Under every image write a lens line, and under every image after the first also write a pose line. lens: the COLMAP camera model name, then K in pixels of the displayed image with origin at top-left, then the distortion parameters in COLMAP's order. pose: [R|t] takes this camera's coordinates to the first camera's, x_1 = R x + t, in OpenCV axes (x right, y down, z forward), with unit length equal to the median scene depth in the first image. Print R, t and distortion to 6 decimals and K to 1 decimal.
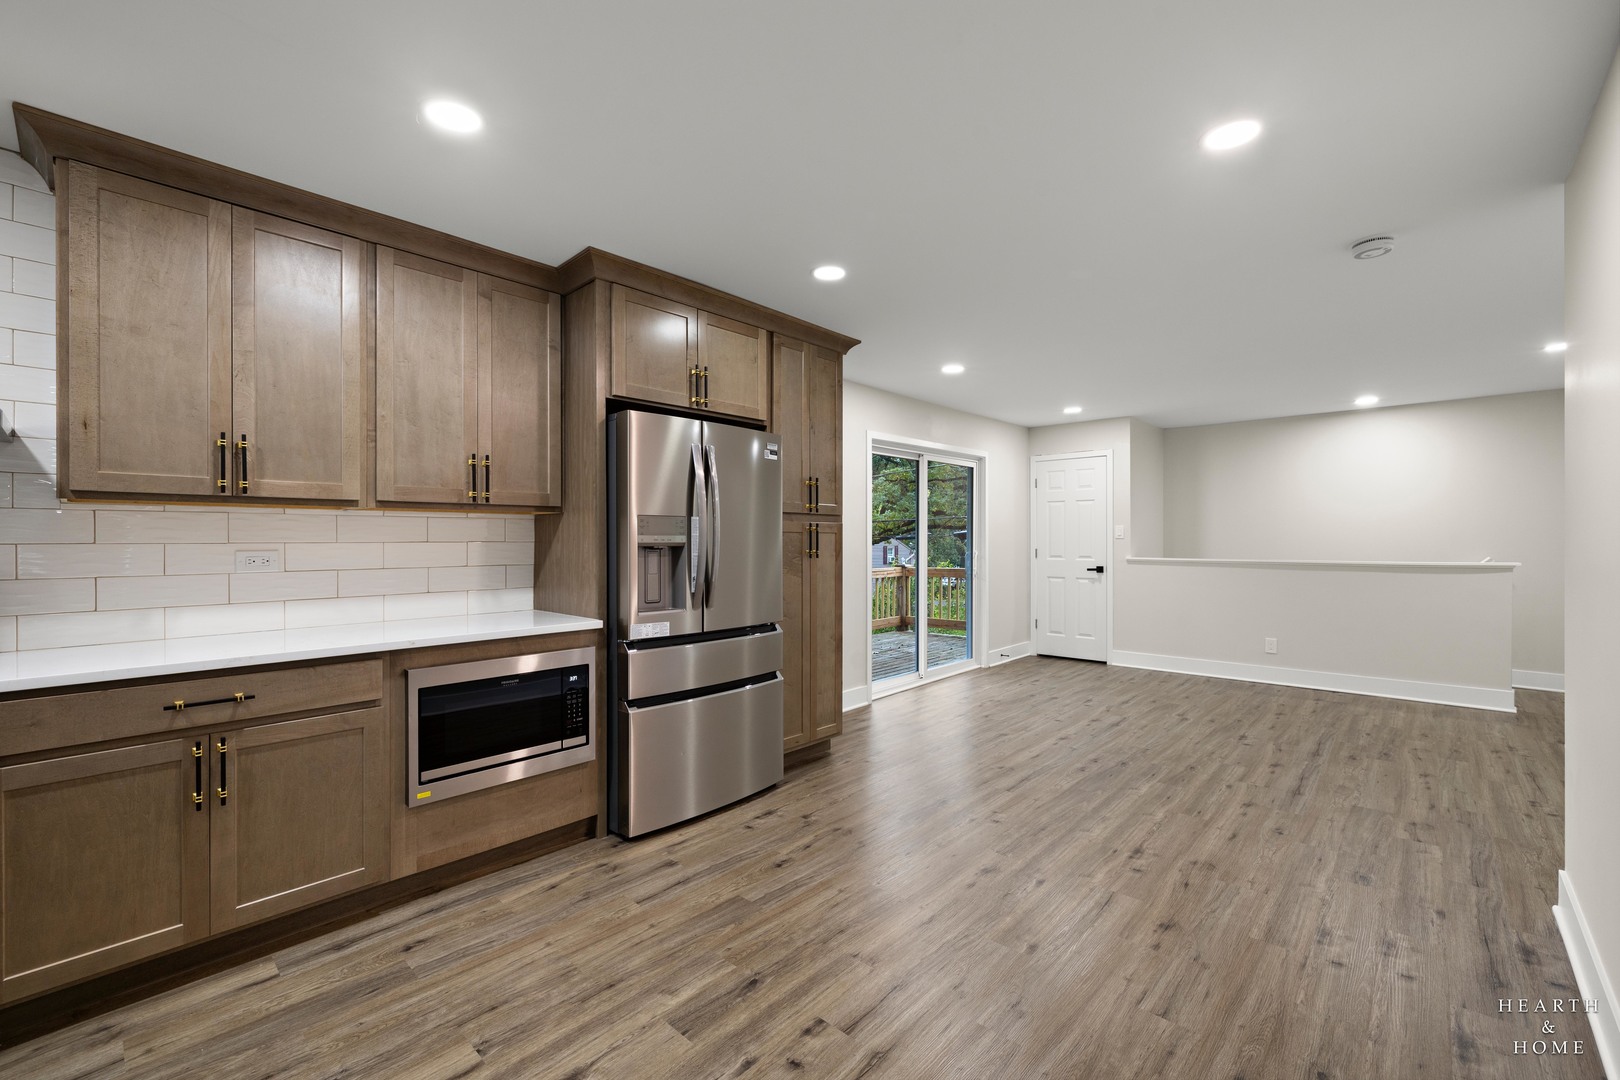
lens RADIAL K [[680.7, 0, 804.2], [0, 680.7, 532.3], [0, 0, 1]] dist [0.002951, 0.000285]
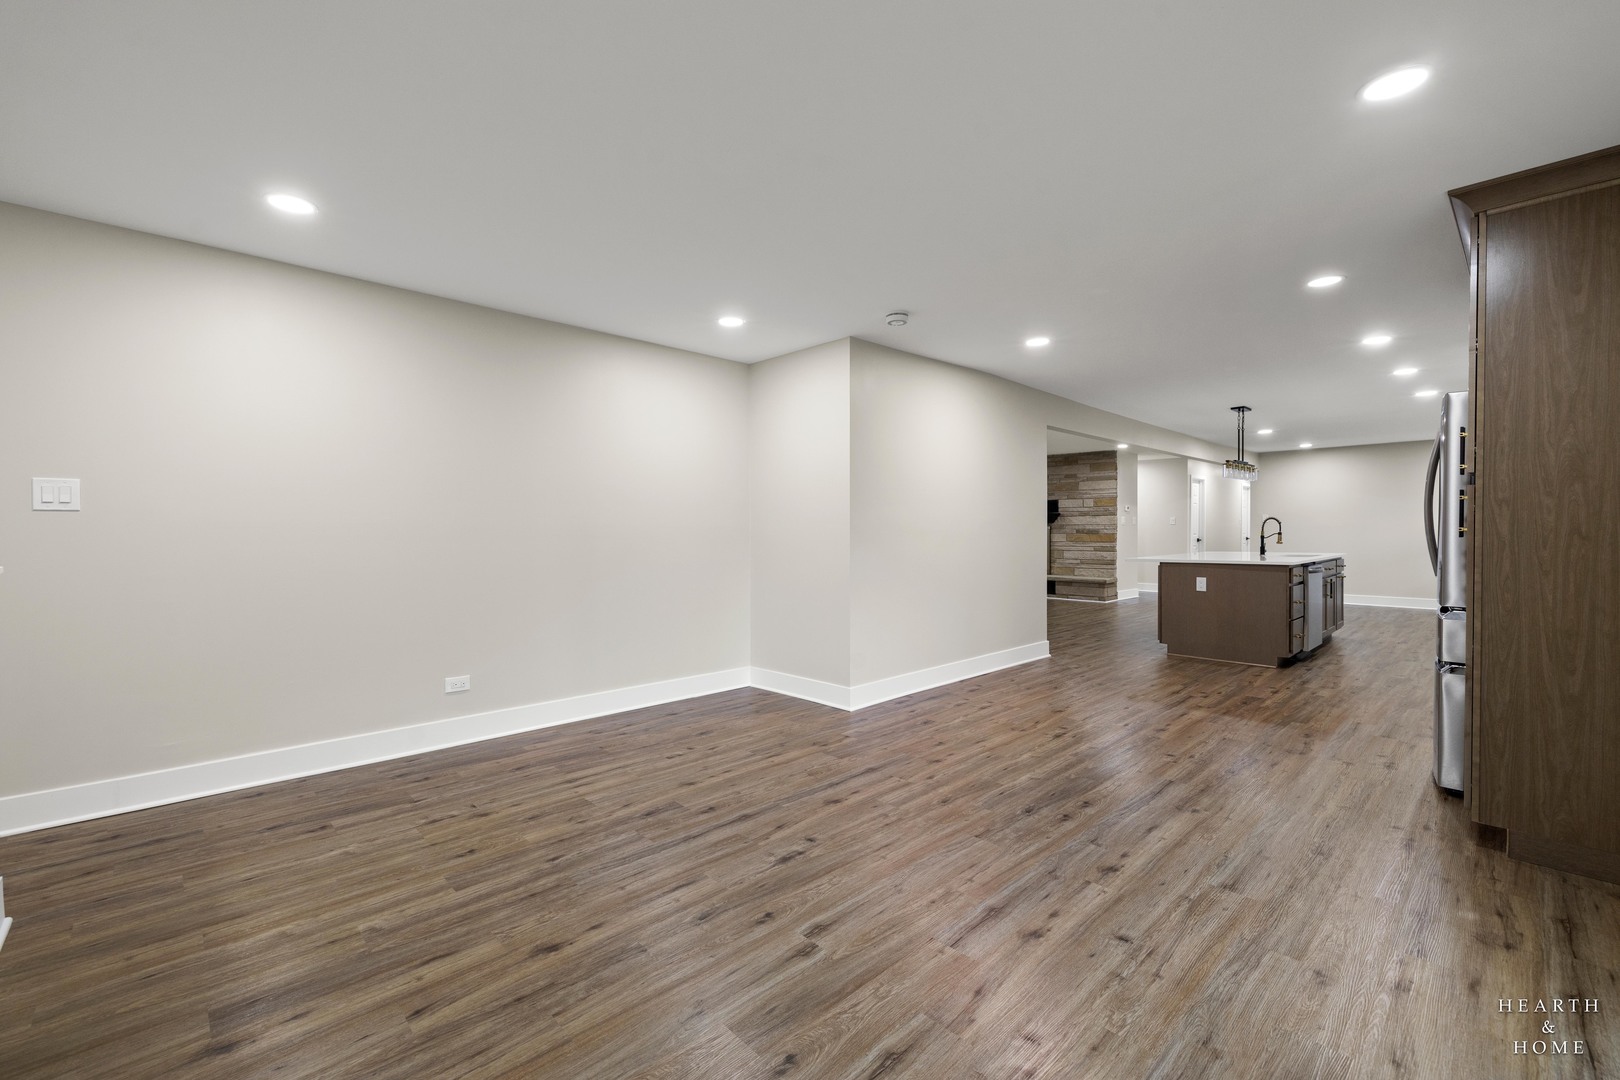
lens RADIAL K [[680.7, 0, 804.2], [0, 680.7, 532.3], [0, 0, 1]] dist [0.002951, 0.000285]
pose [[-0.998062, 0.001718, 0.062207, 0.676827], [0.001489, 0.999992, -0.003730, 0.034042], [-0.062213, -0.003630, -0.998056, 1.787968]]
